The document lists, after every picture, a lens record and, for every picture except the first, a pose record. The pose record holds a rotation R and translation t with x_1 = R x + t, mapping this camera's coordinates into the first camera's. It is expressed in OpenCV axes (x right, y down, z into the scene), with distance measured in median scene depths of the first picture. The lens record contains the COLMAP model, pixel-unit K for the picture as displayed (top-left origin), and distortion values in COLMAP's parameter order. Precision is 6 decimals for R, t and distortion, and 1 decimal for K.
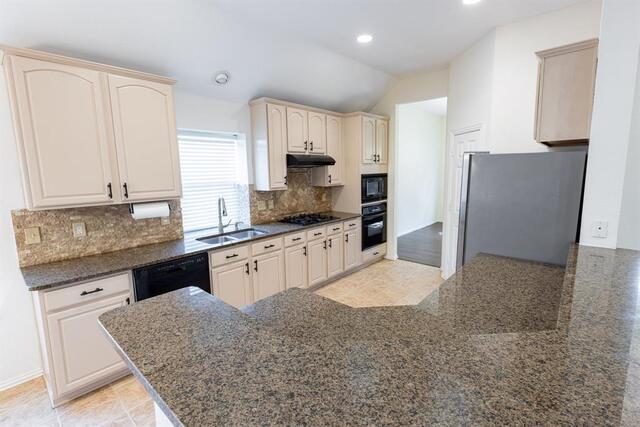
lens RADIAL K [[285.1, 0, 319.4], [0, 285.1, 209.7], [0, 0, 1]] dist [0.000398, -0.000320]
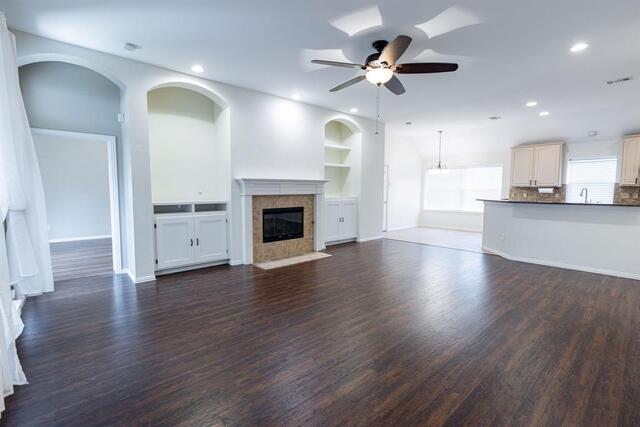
lens RADIAL K [[285.1, 0, 319.4], [0, 285.1, 209.7], [0, 0, 1]] dist [0.000398, -0.000320]
pose [[-0.116092, 0.090323, -0.989123, 1.777761], [-0.131795, 0.985650, 0.105474, 0.135674], [0.984456, 0.142607, -0.102522, -0.636694]]
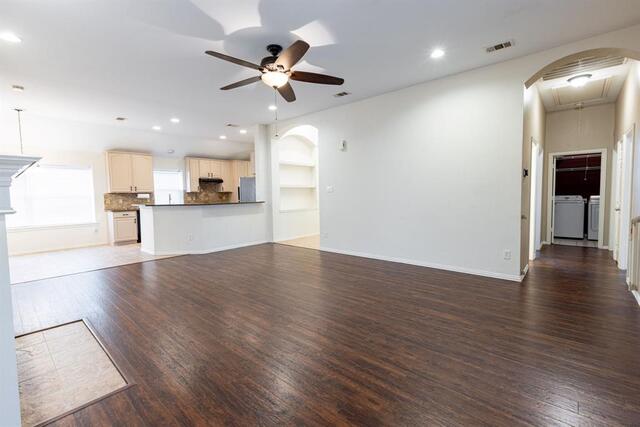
lens RADIAL K [[285.1, 0, 319.4], [0, 285.1, 209.7], [0, 0, 1]] dist [0.000398, -0.000320]
pose [[0.999943, 0.005413, 0.009191, 0.931549], [-0.004673, 0.996888, -0.078691, 0.278551], [-0.009589, 0.078644, 0.996857, -1.506534]]
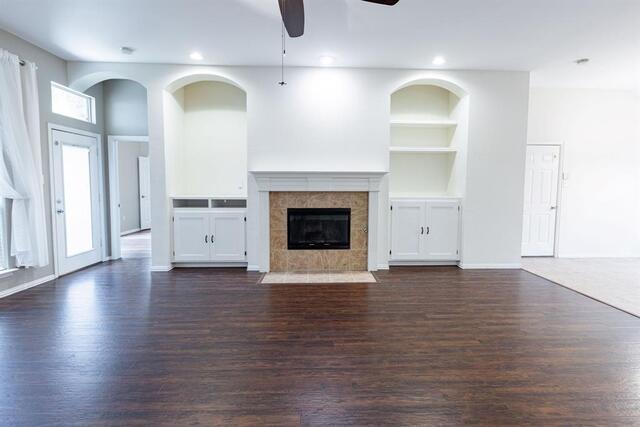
lens RADIAL K [[295.3, 0, 329.6], [0, 295.3, 202.1], [0, 0, 1]] dist [0.000085, -0.000043]
pose [[-0.710353, 0.056656, -0.701562, 1.130176], [-0.086169, 0.982257, 0.166572, 0.078383], [0.698551, 0.178778, -0.692867, -0.106104]]
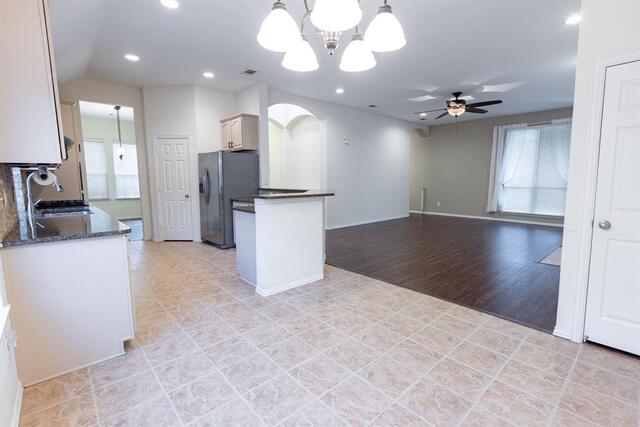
lens RADIAL K [[285.1, 0, 319.4], [0, 285.1, 209.7], [0, 0, 1]] dist [0.000398, -0.000320]
pose [[0.084761, -0.091584, 0.992183, -0.990487], [0.135014, 0.987639, 0.079630, 0.095935], [-0.987212, 0.127209, 0.096078, 0.075810]]
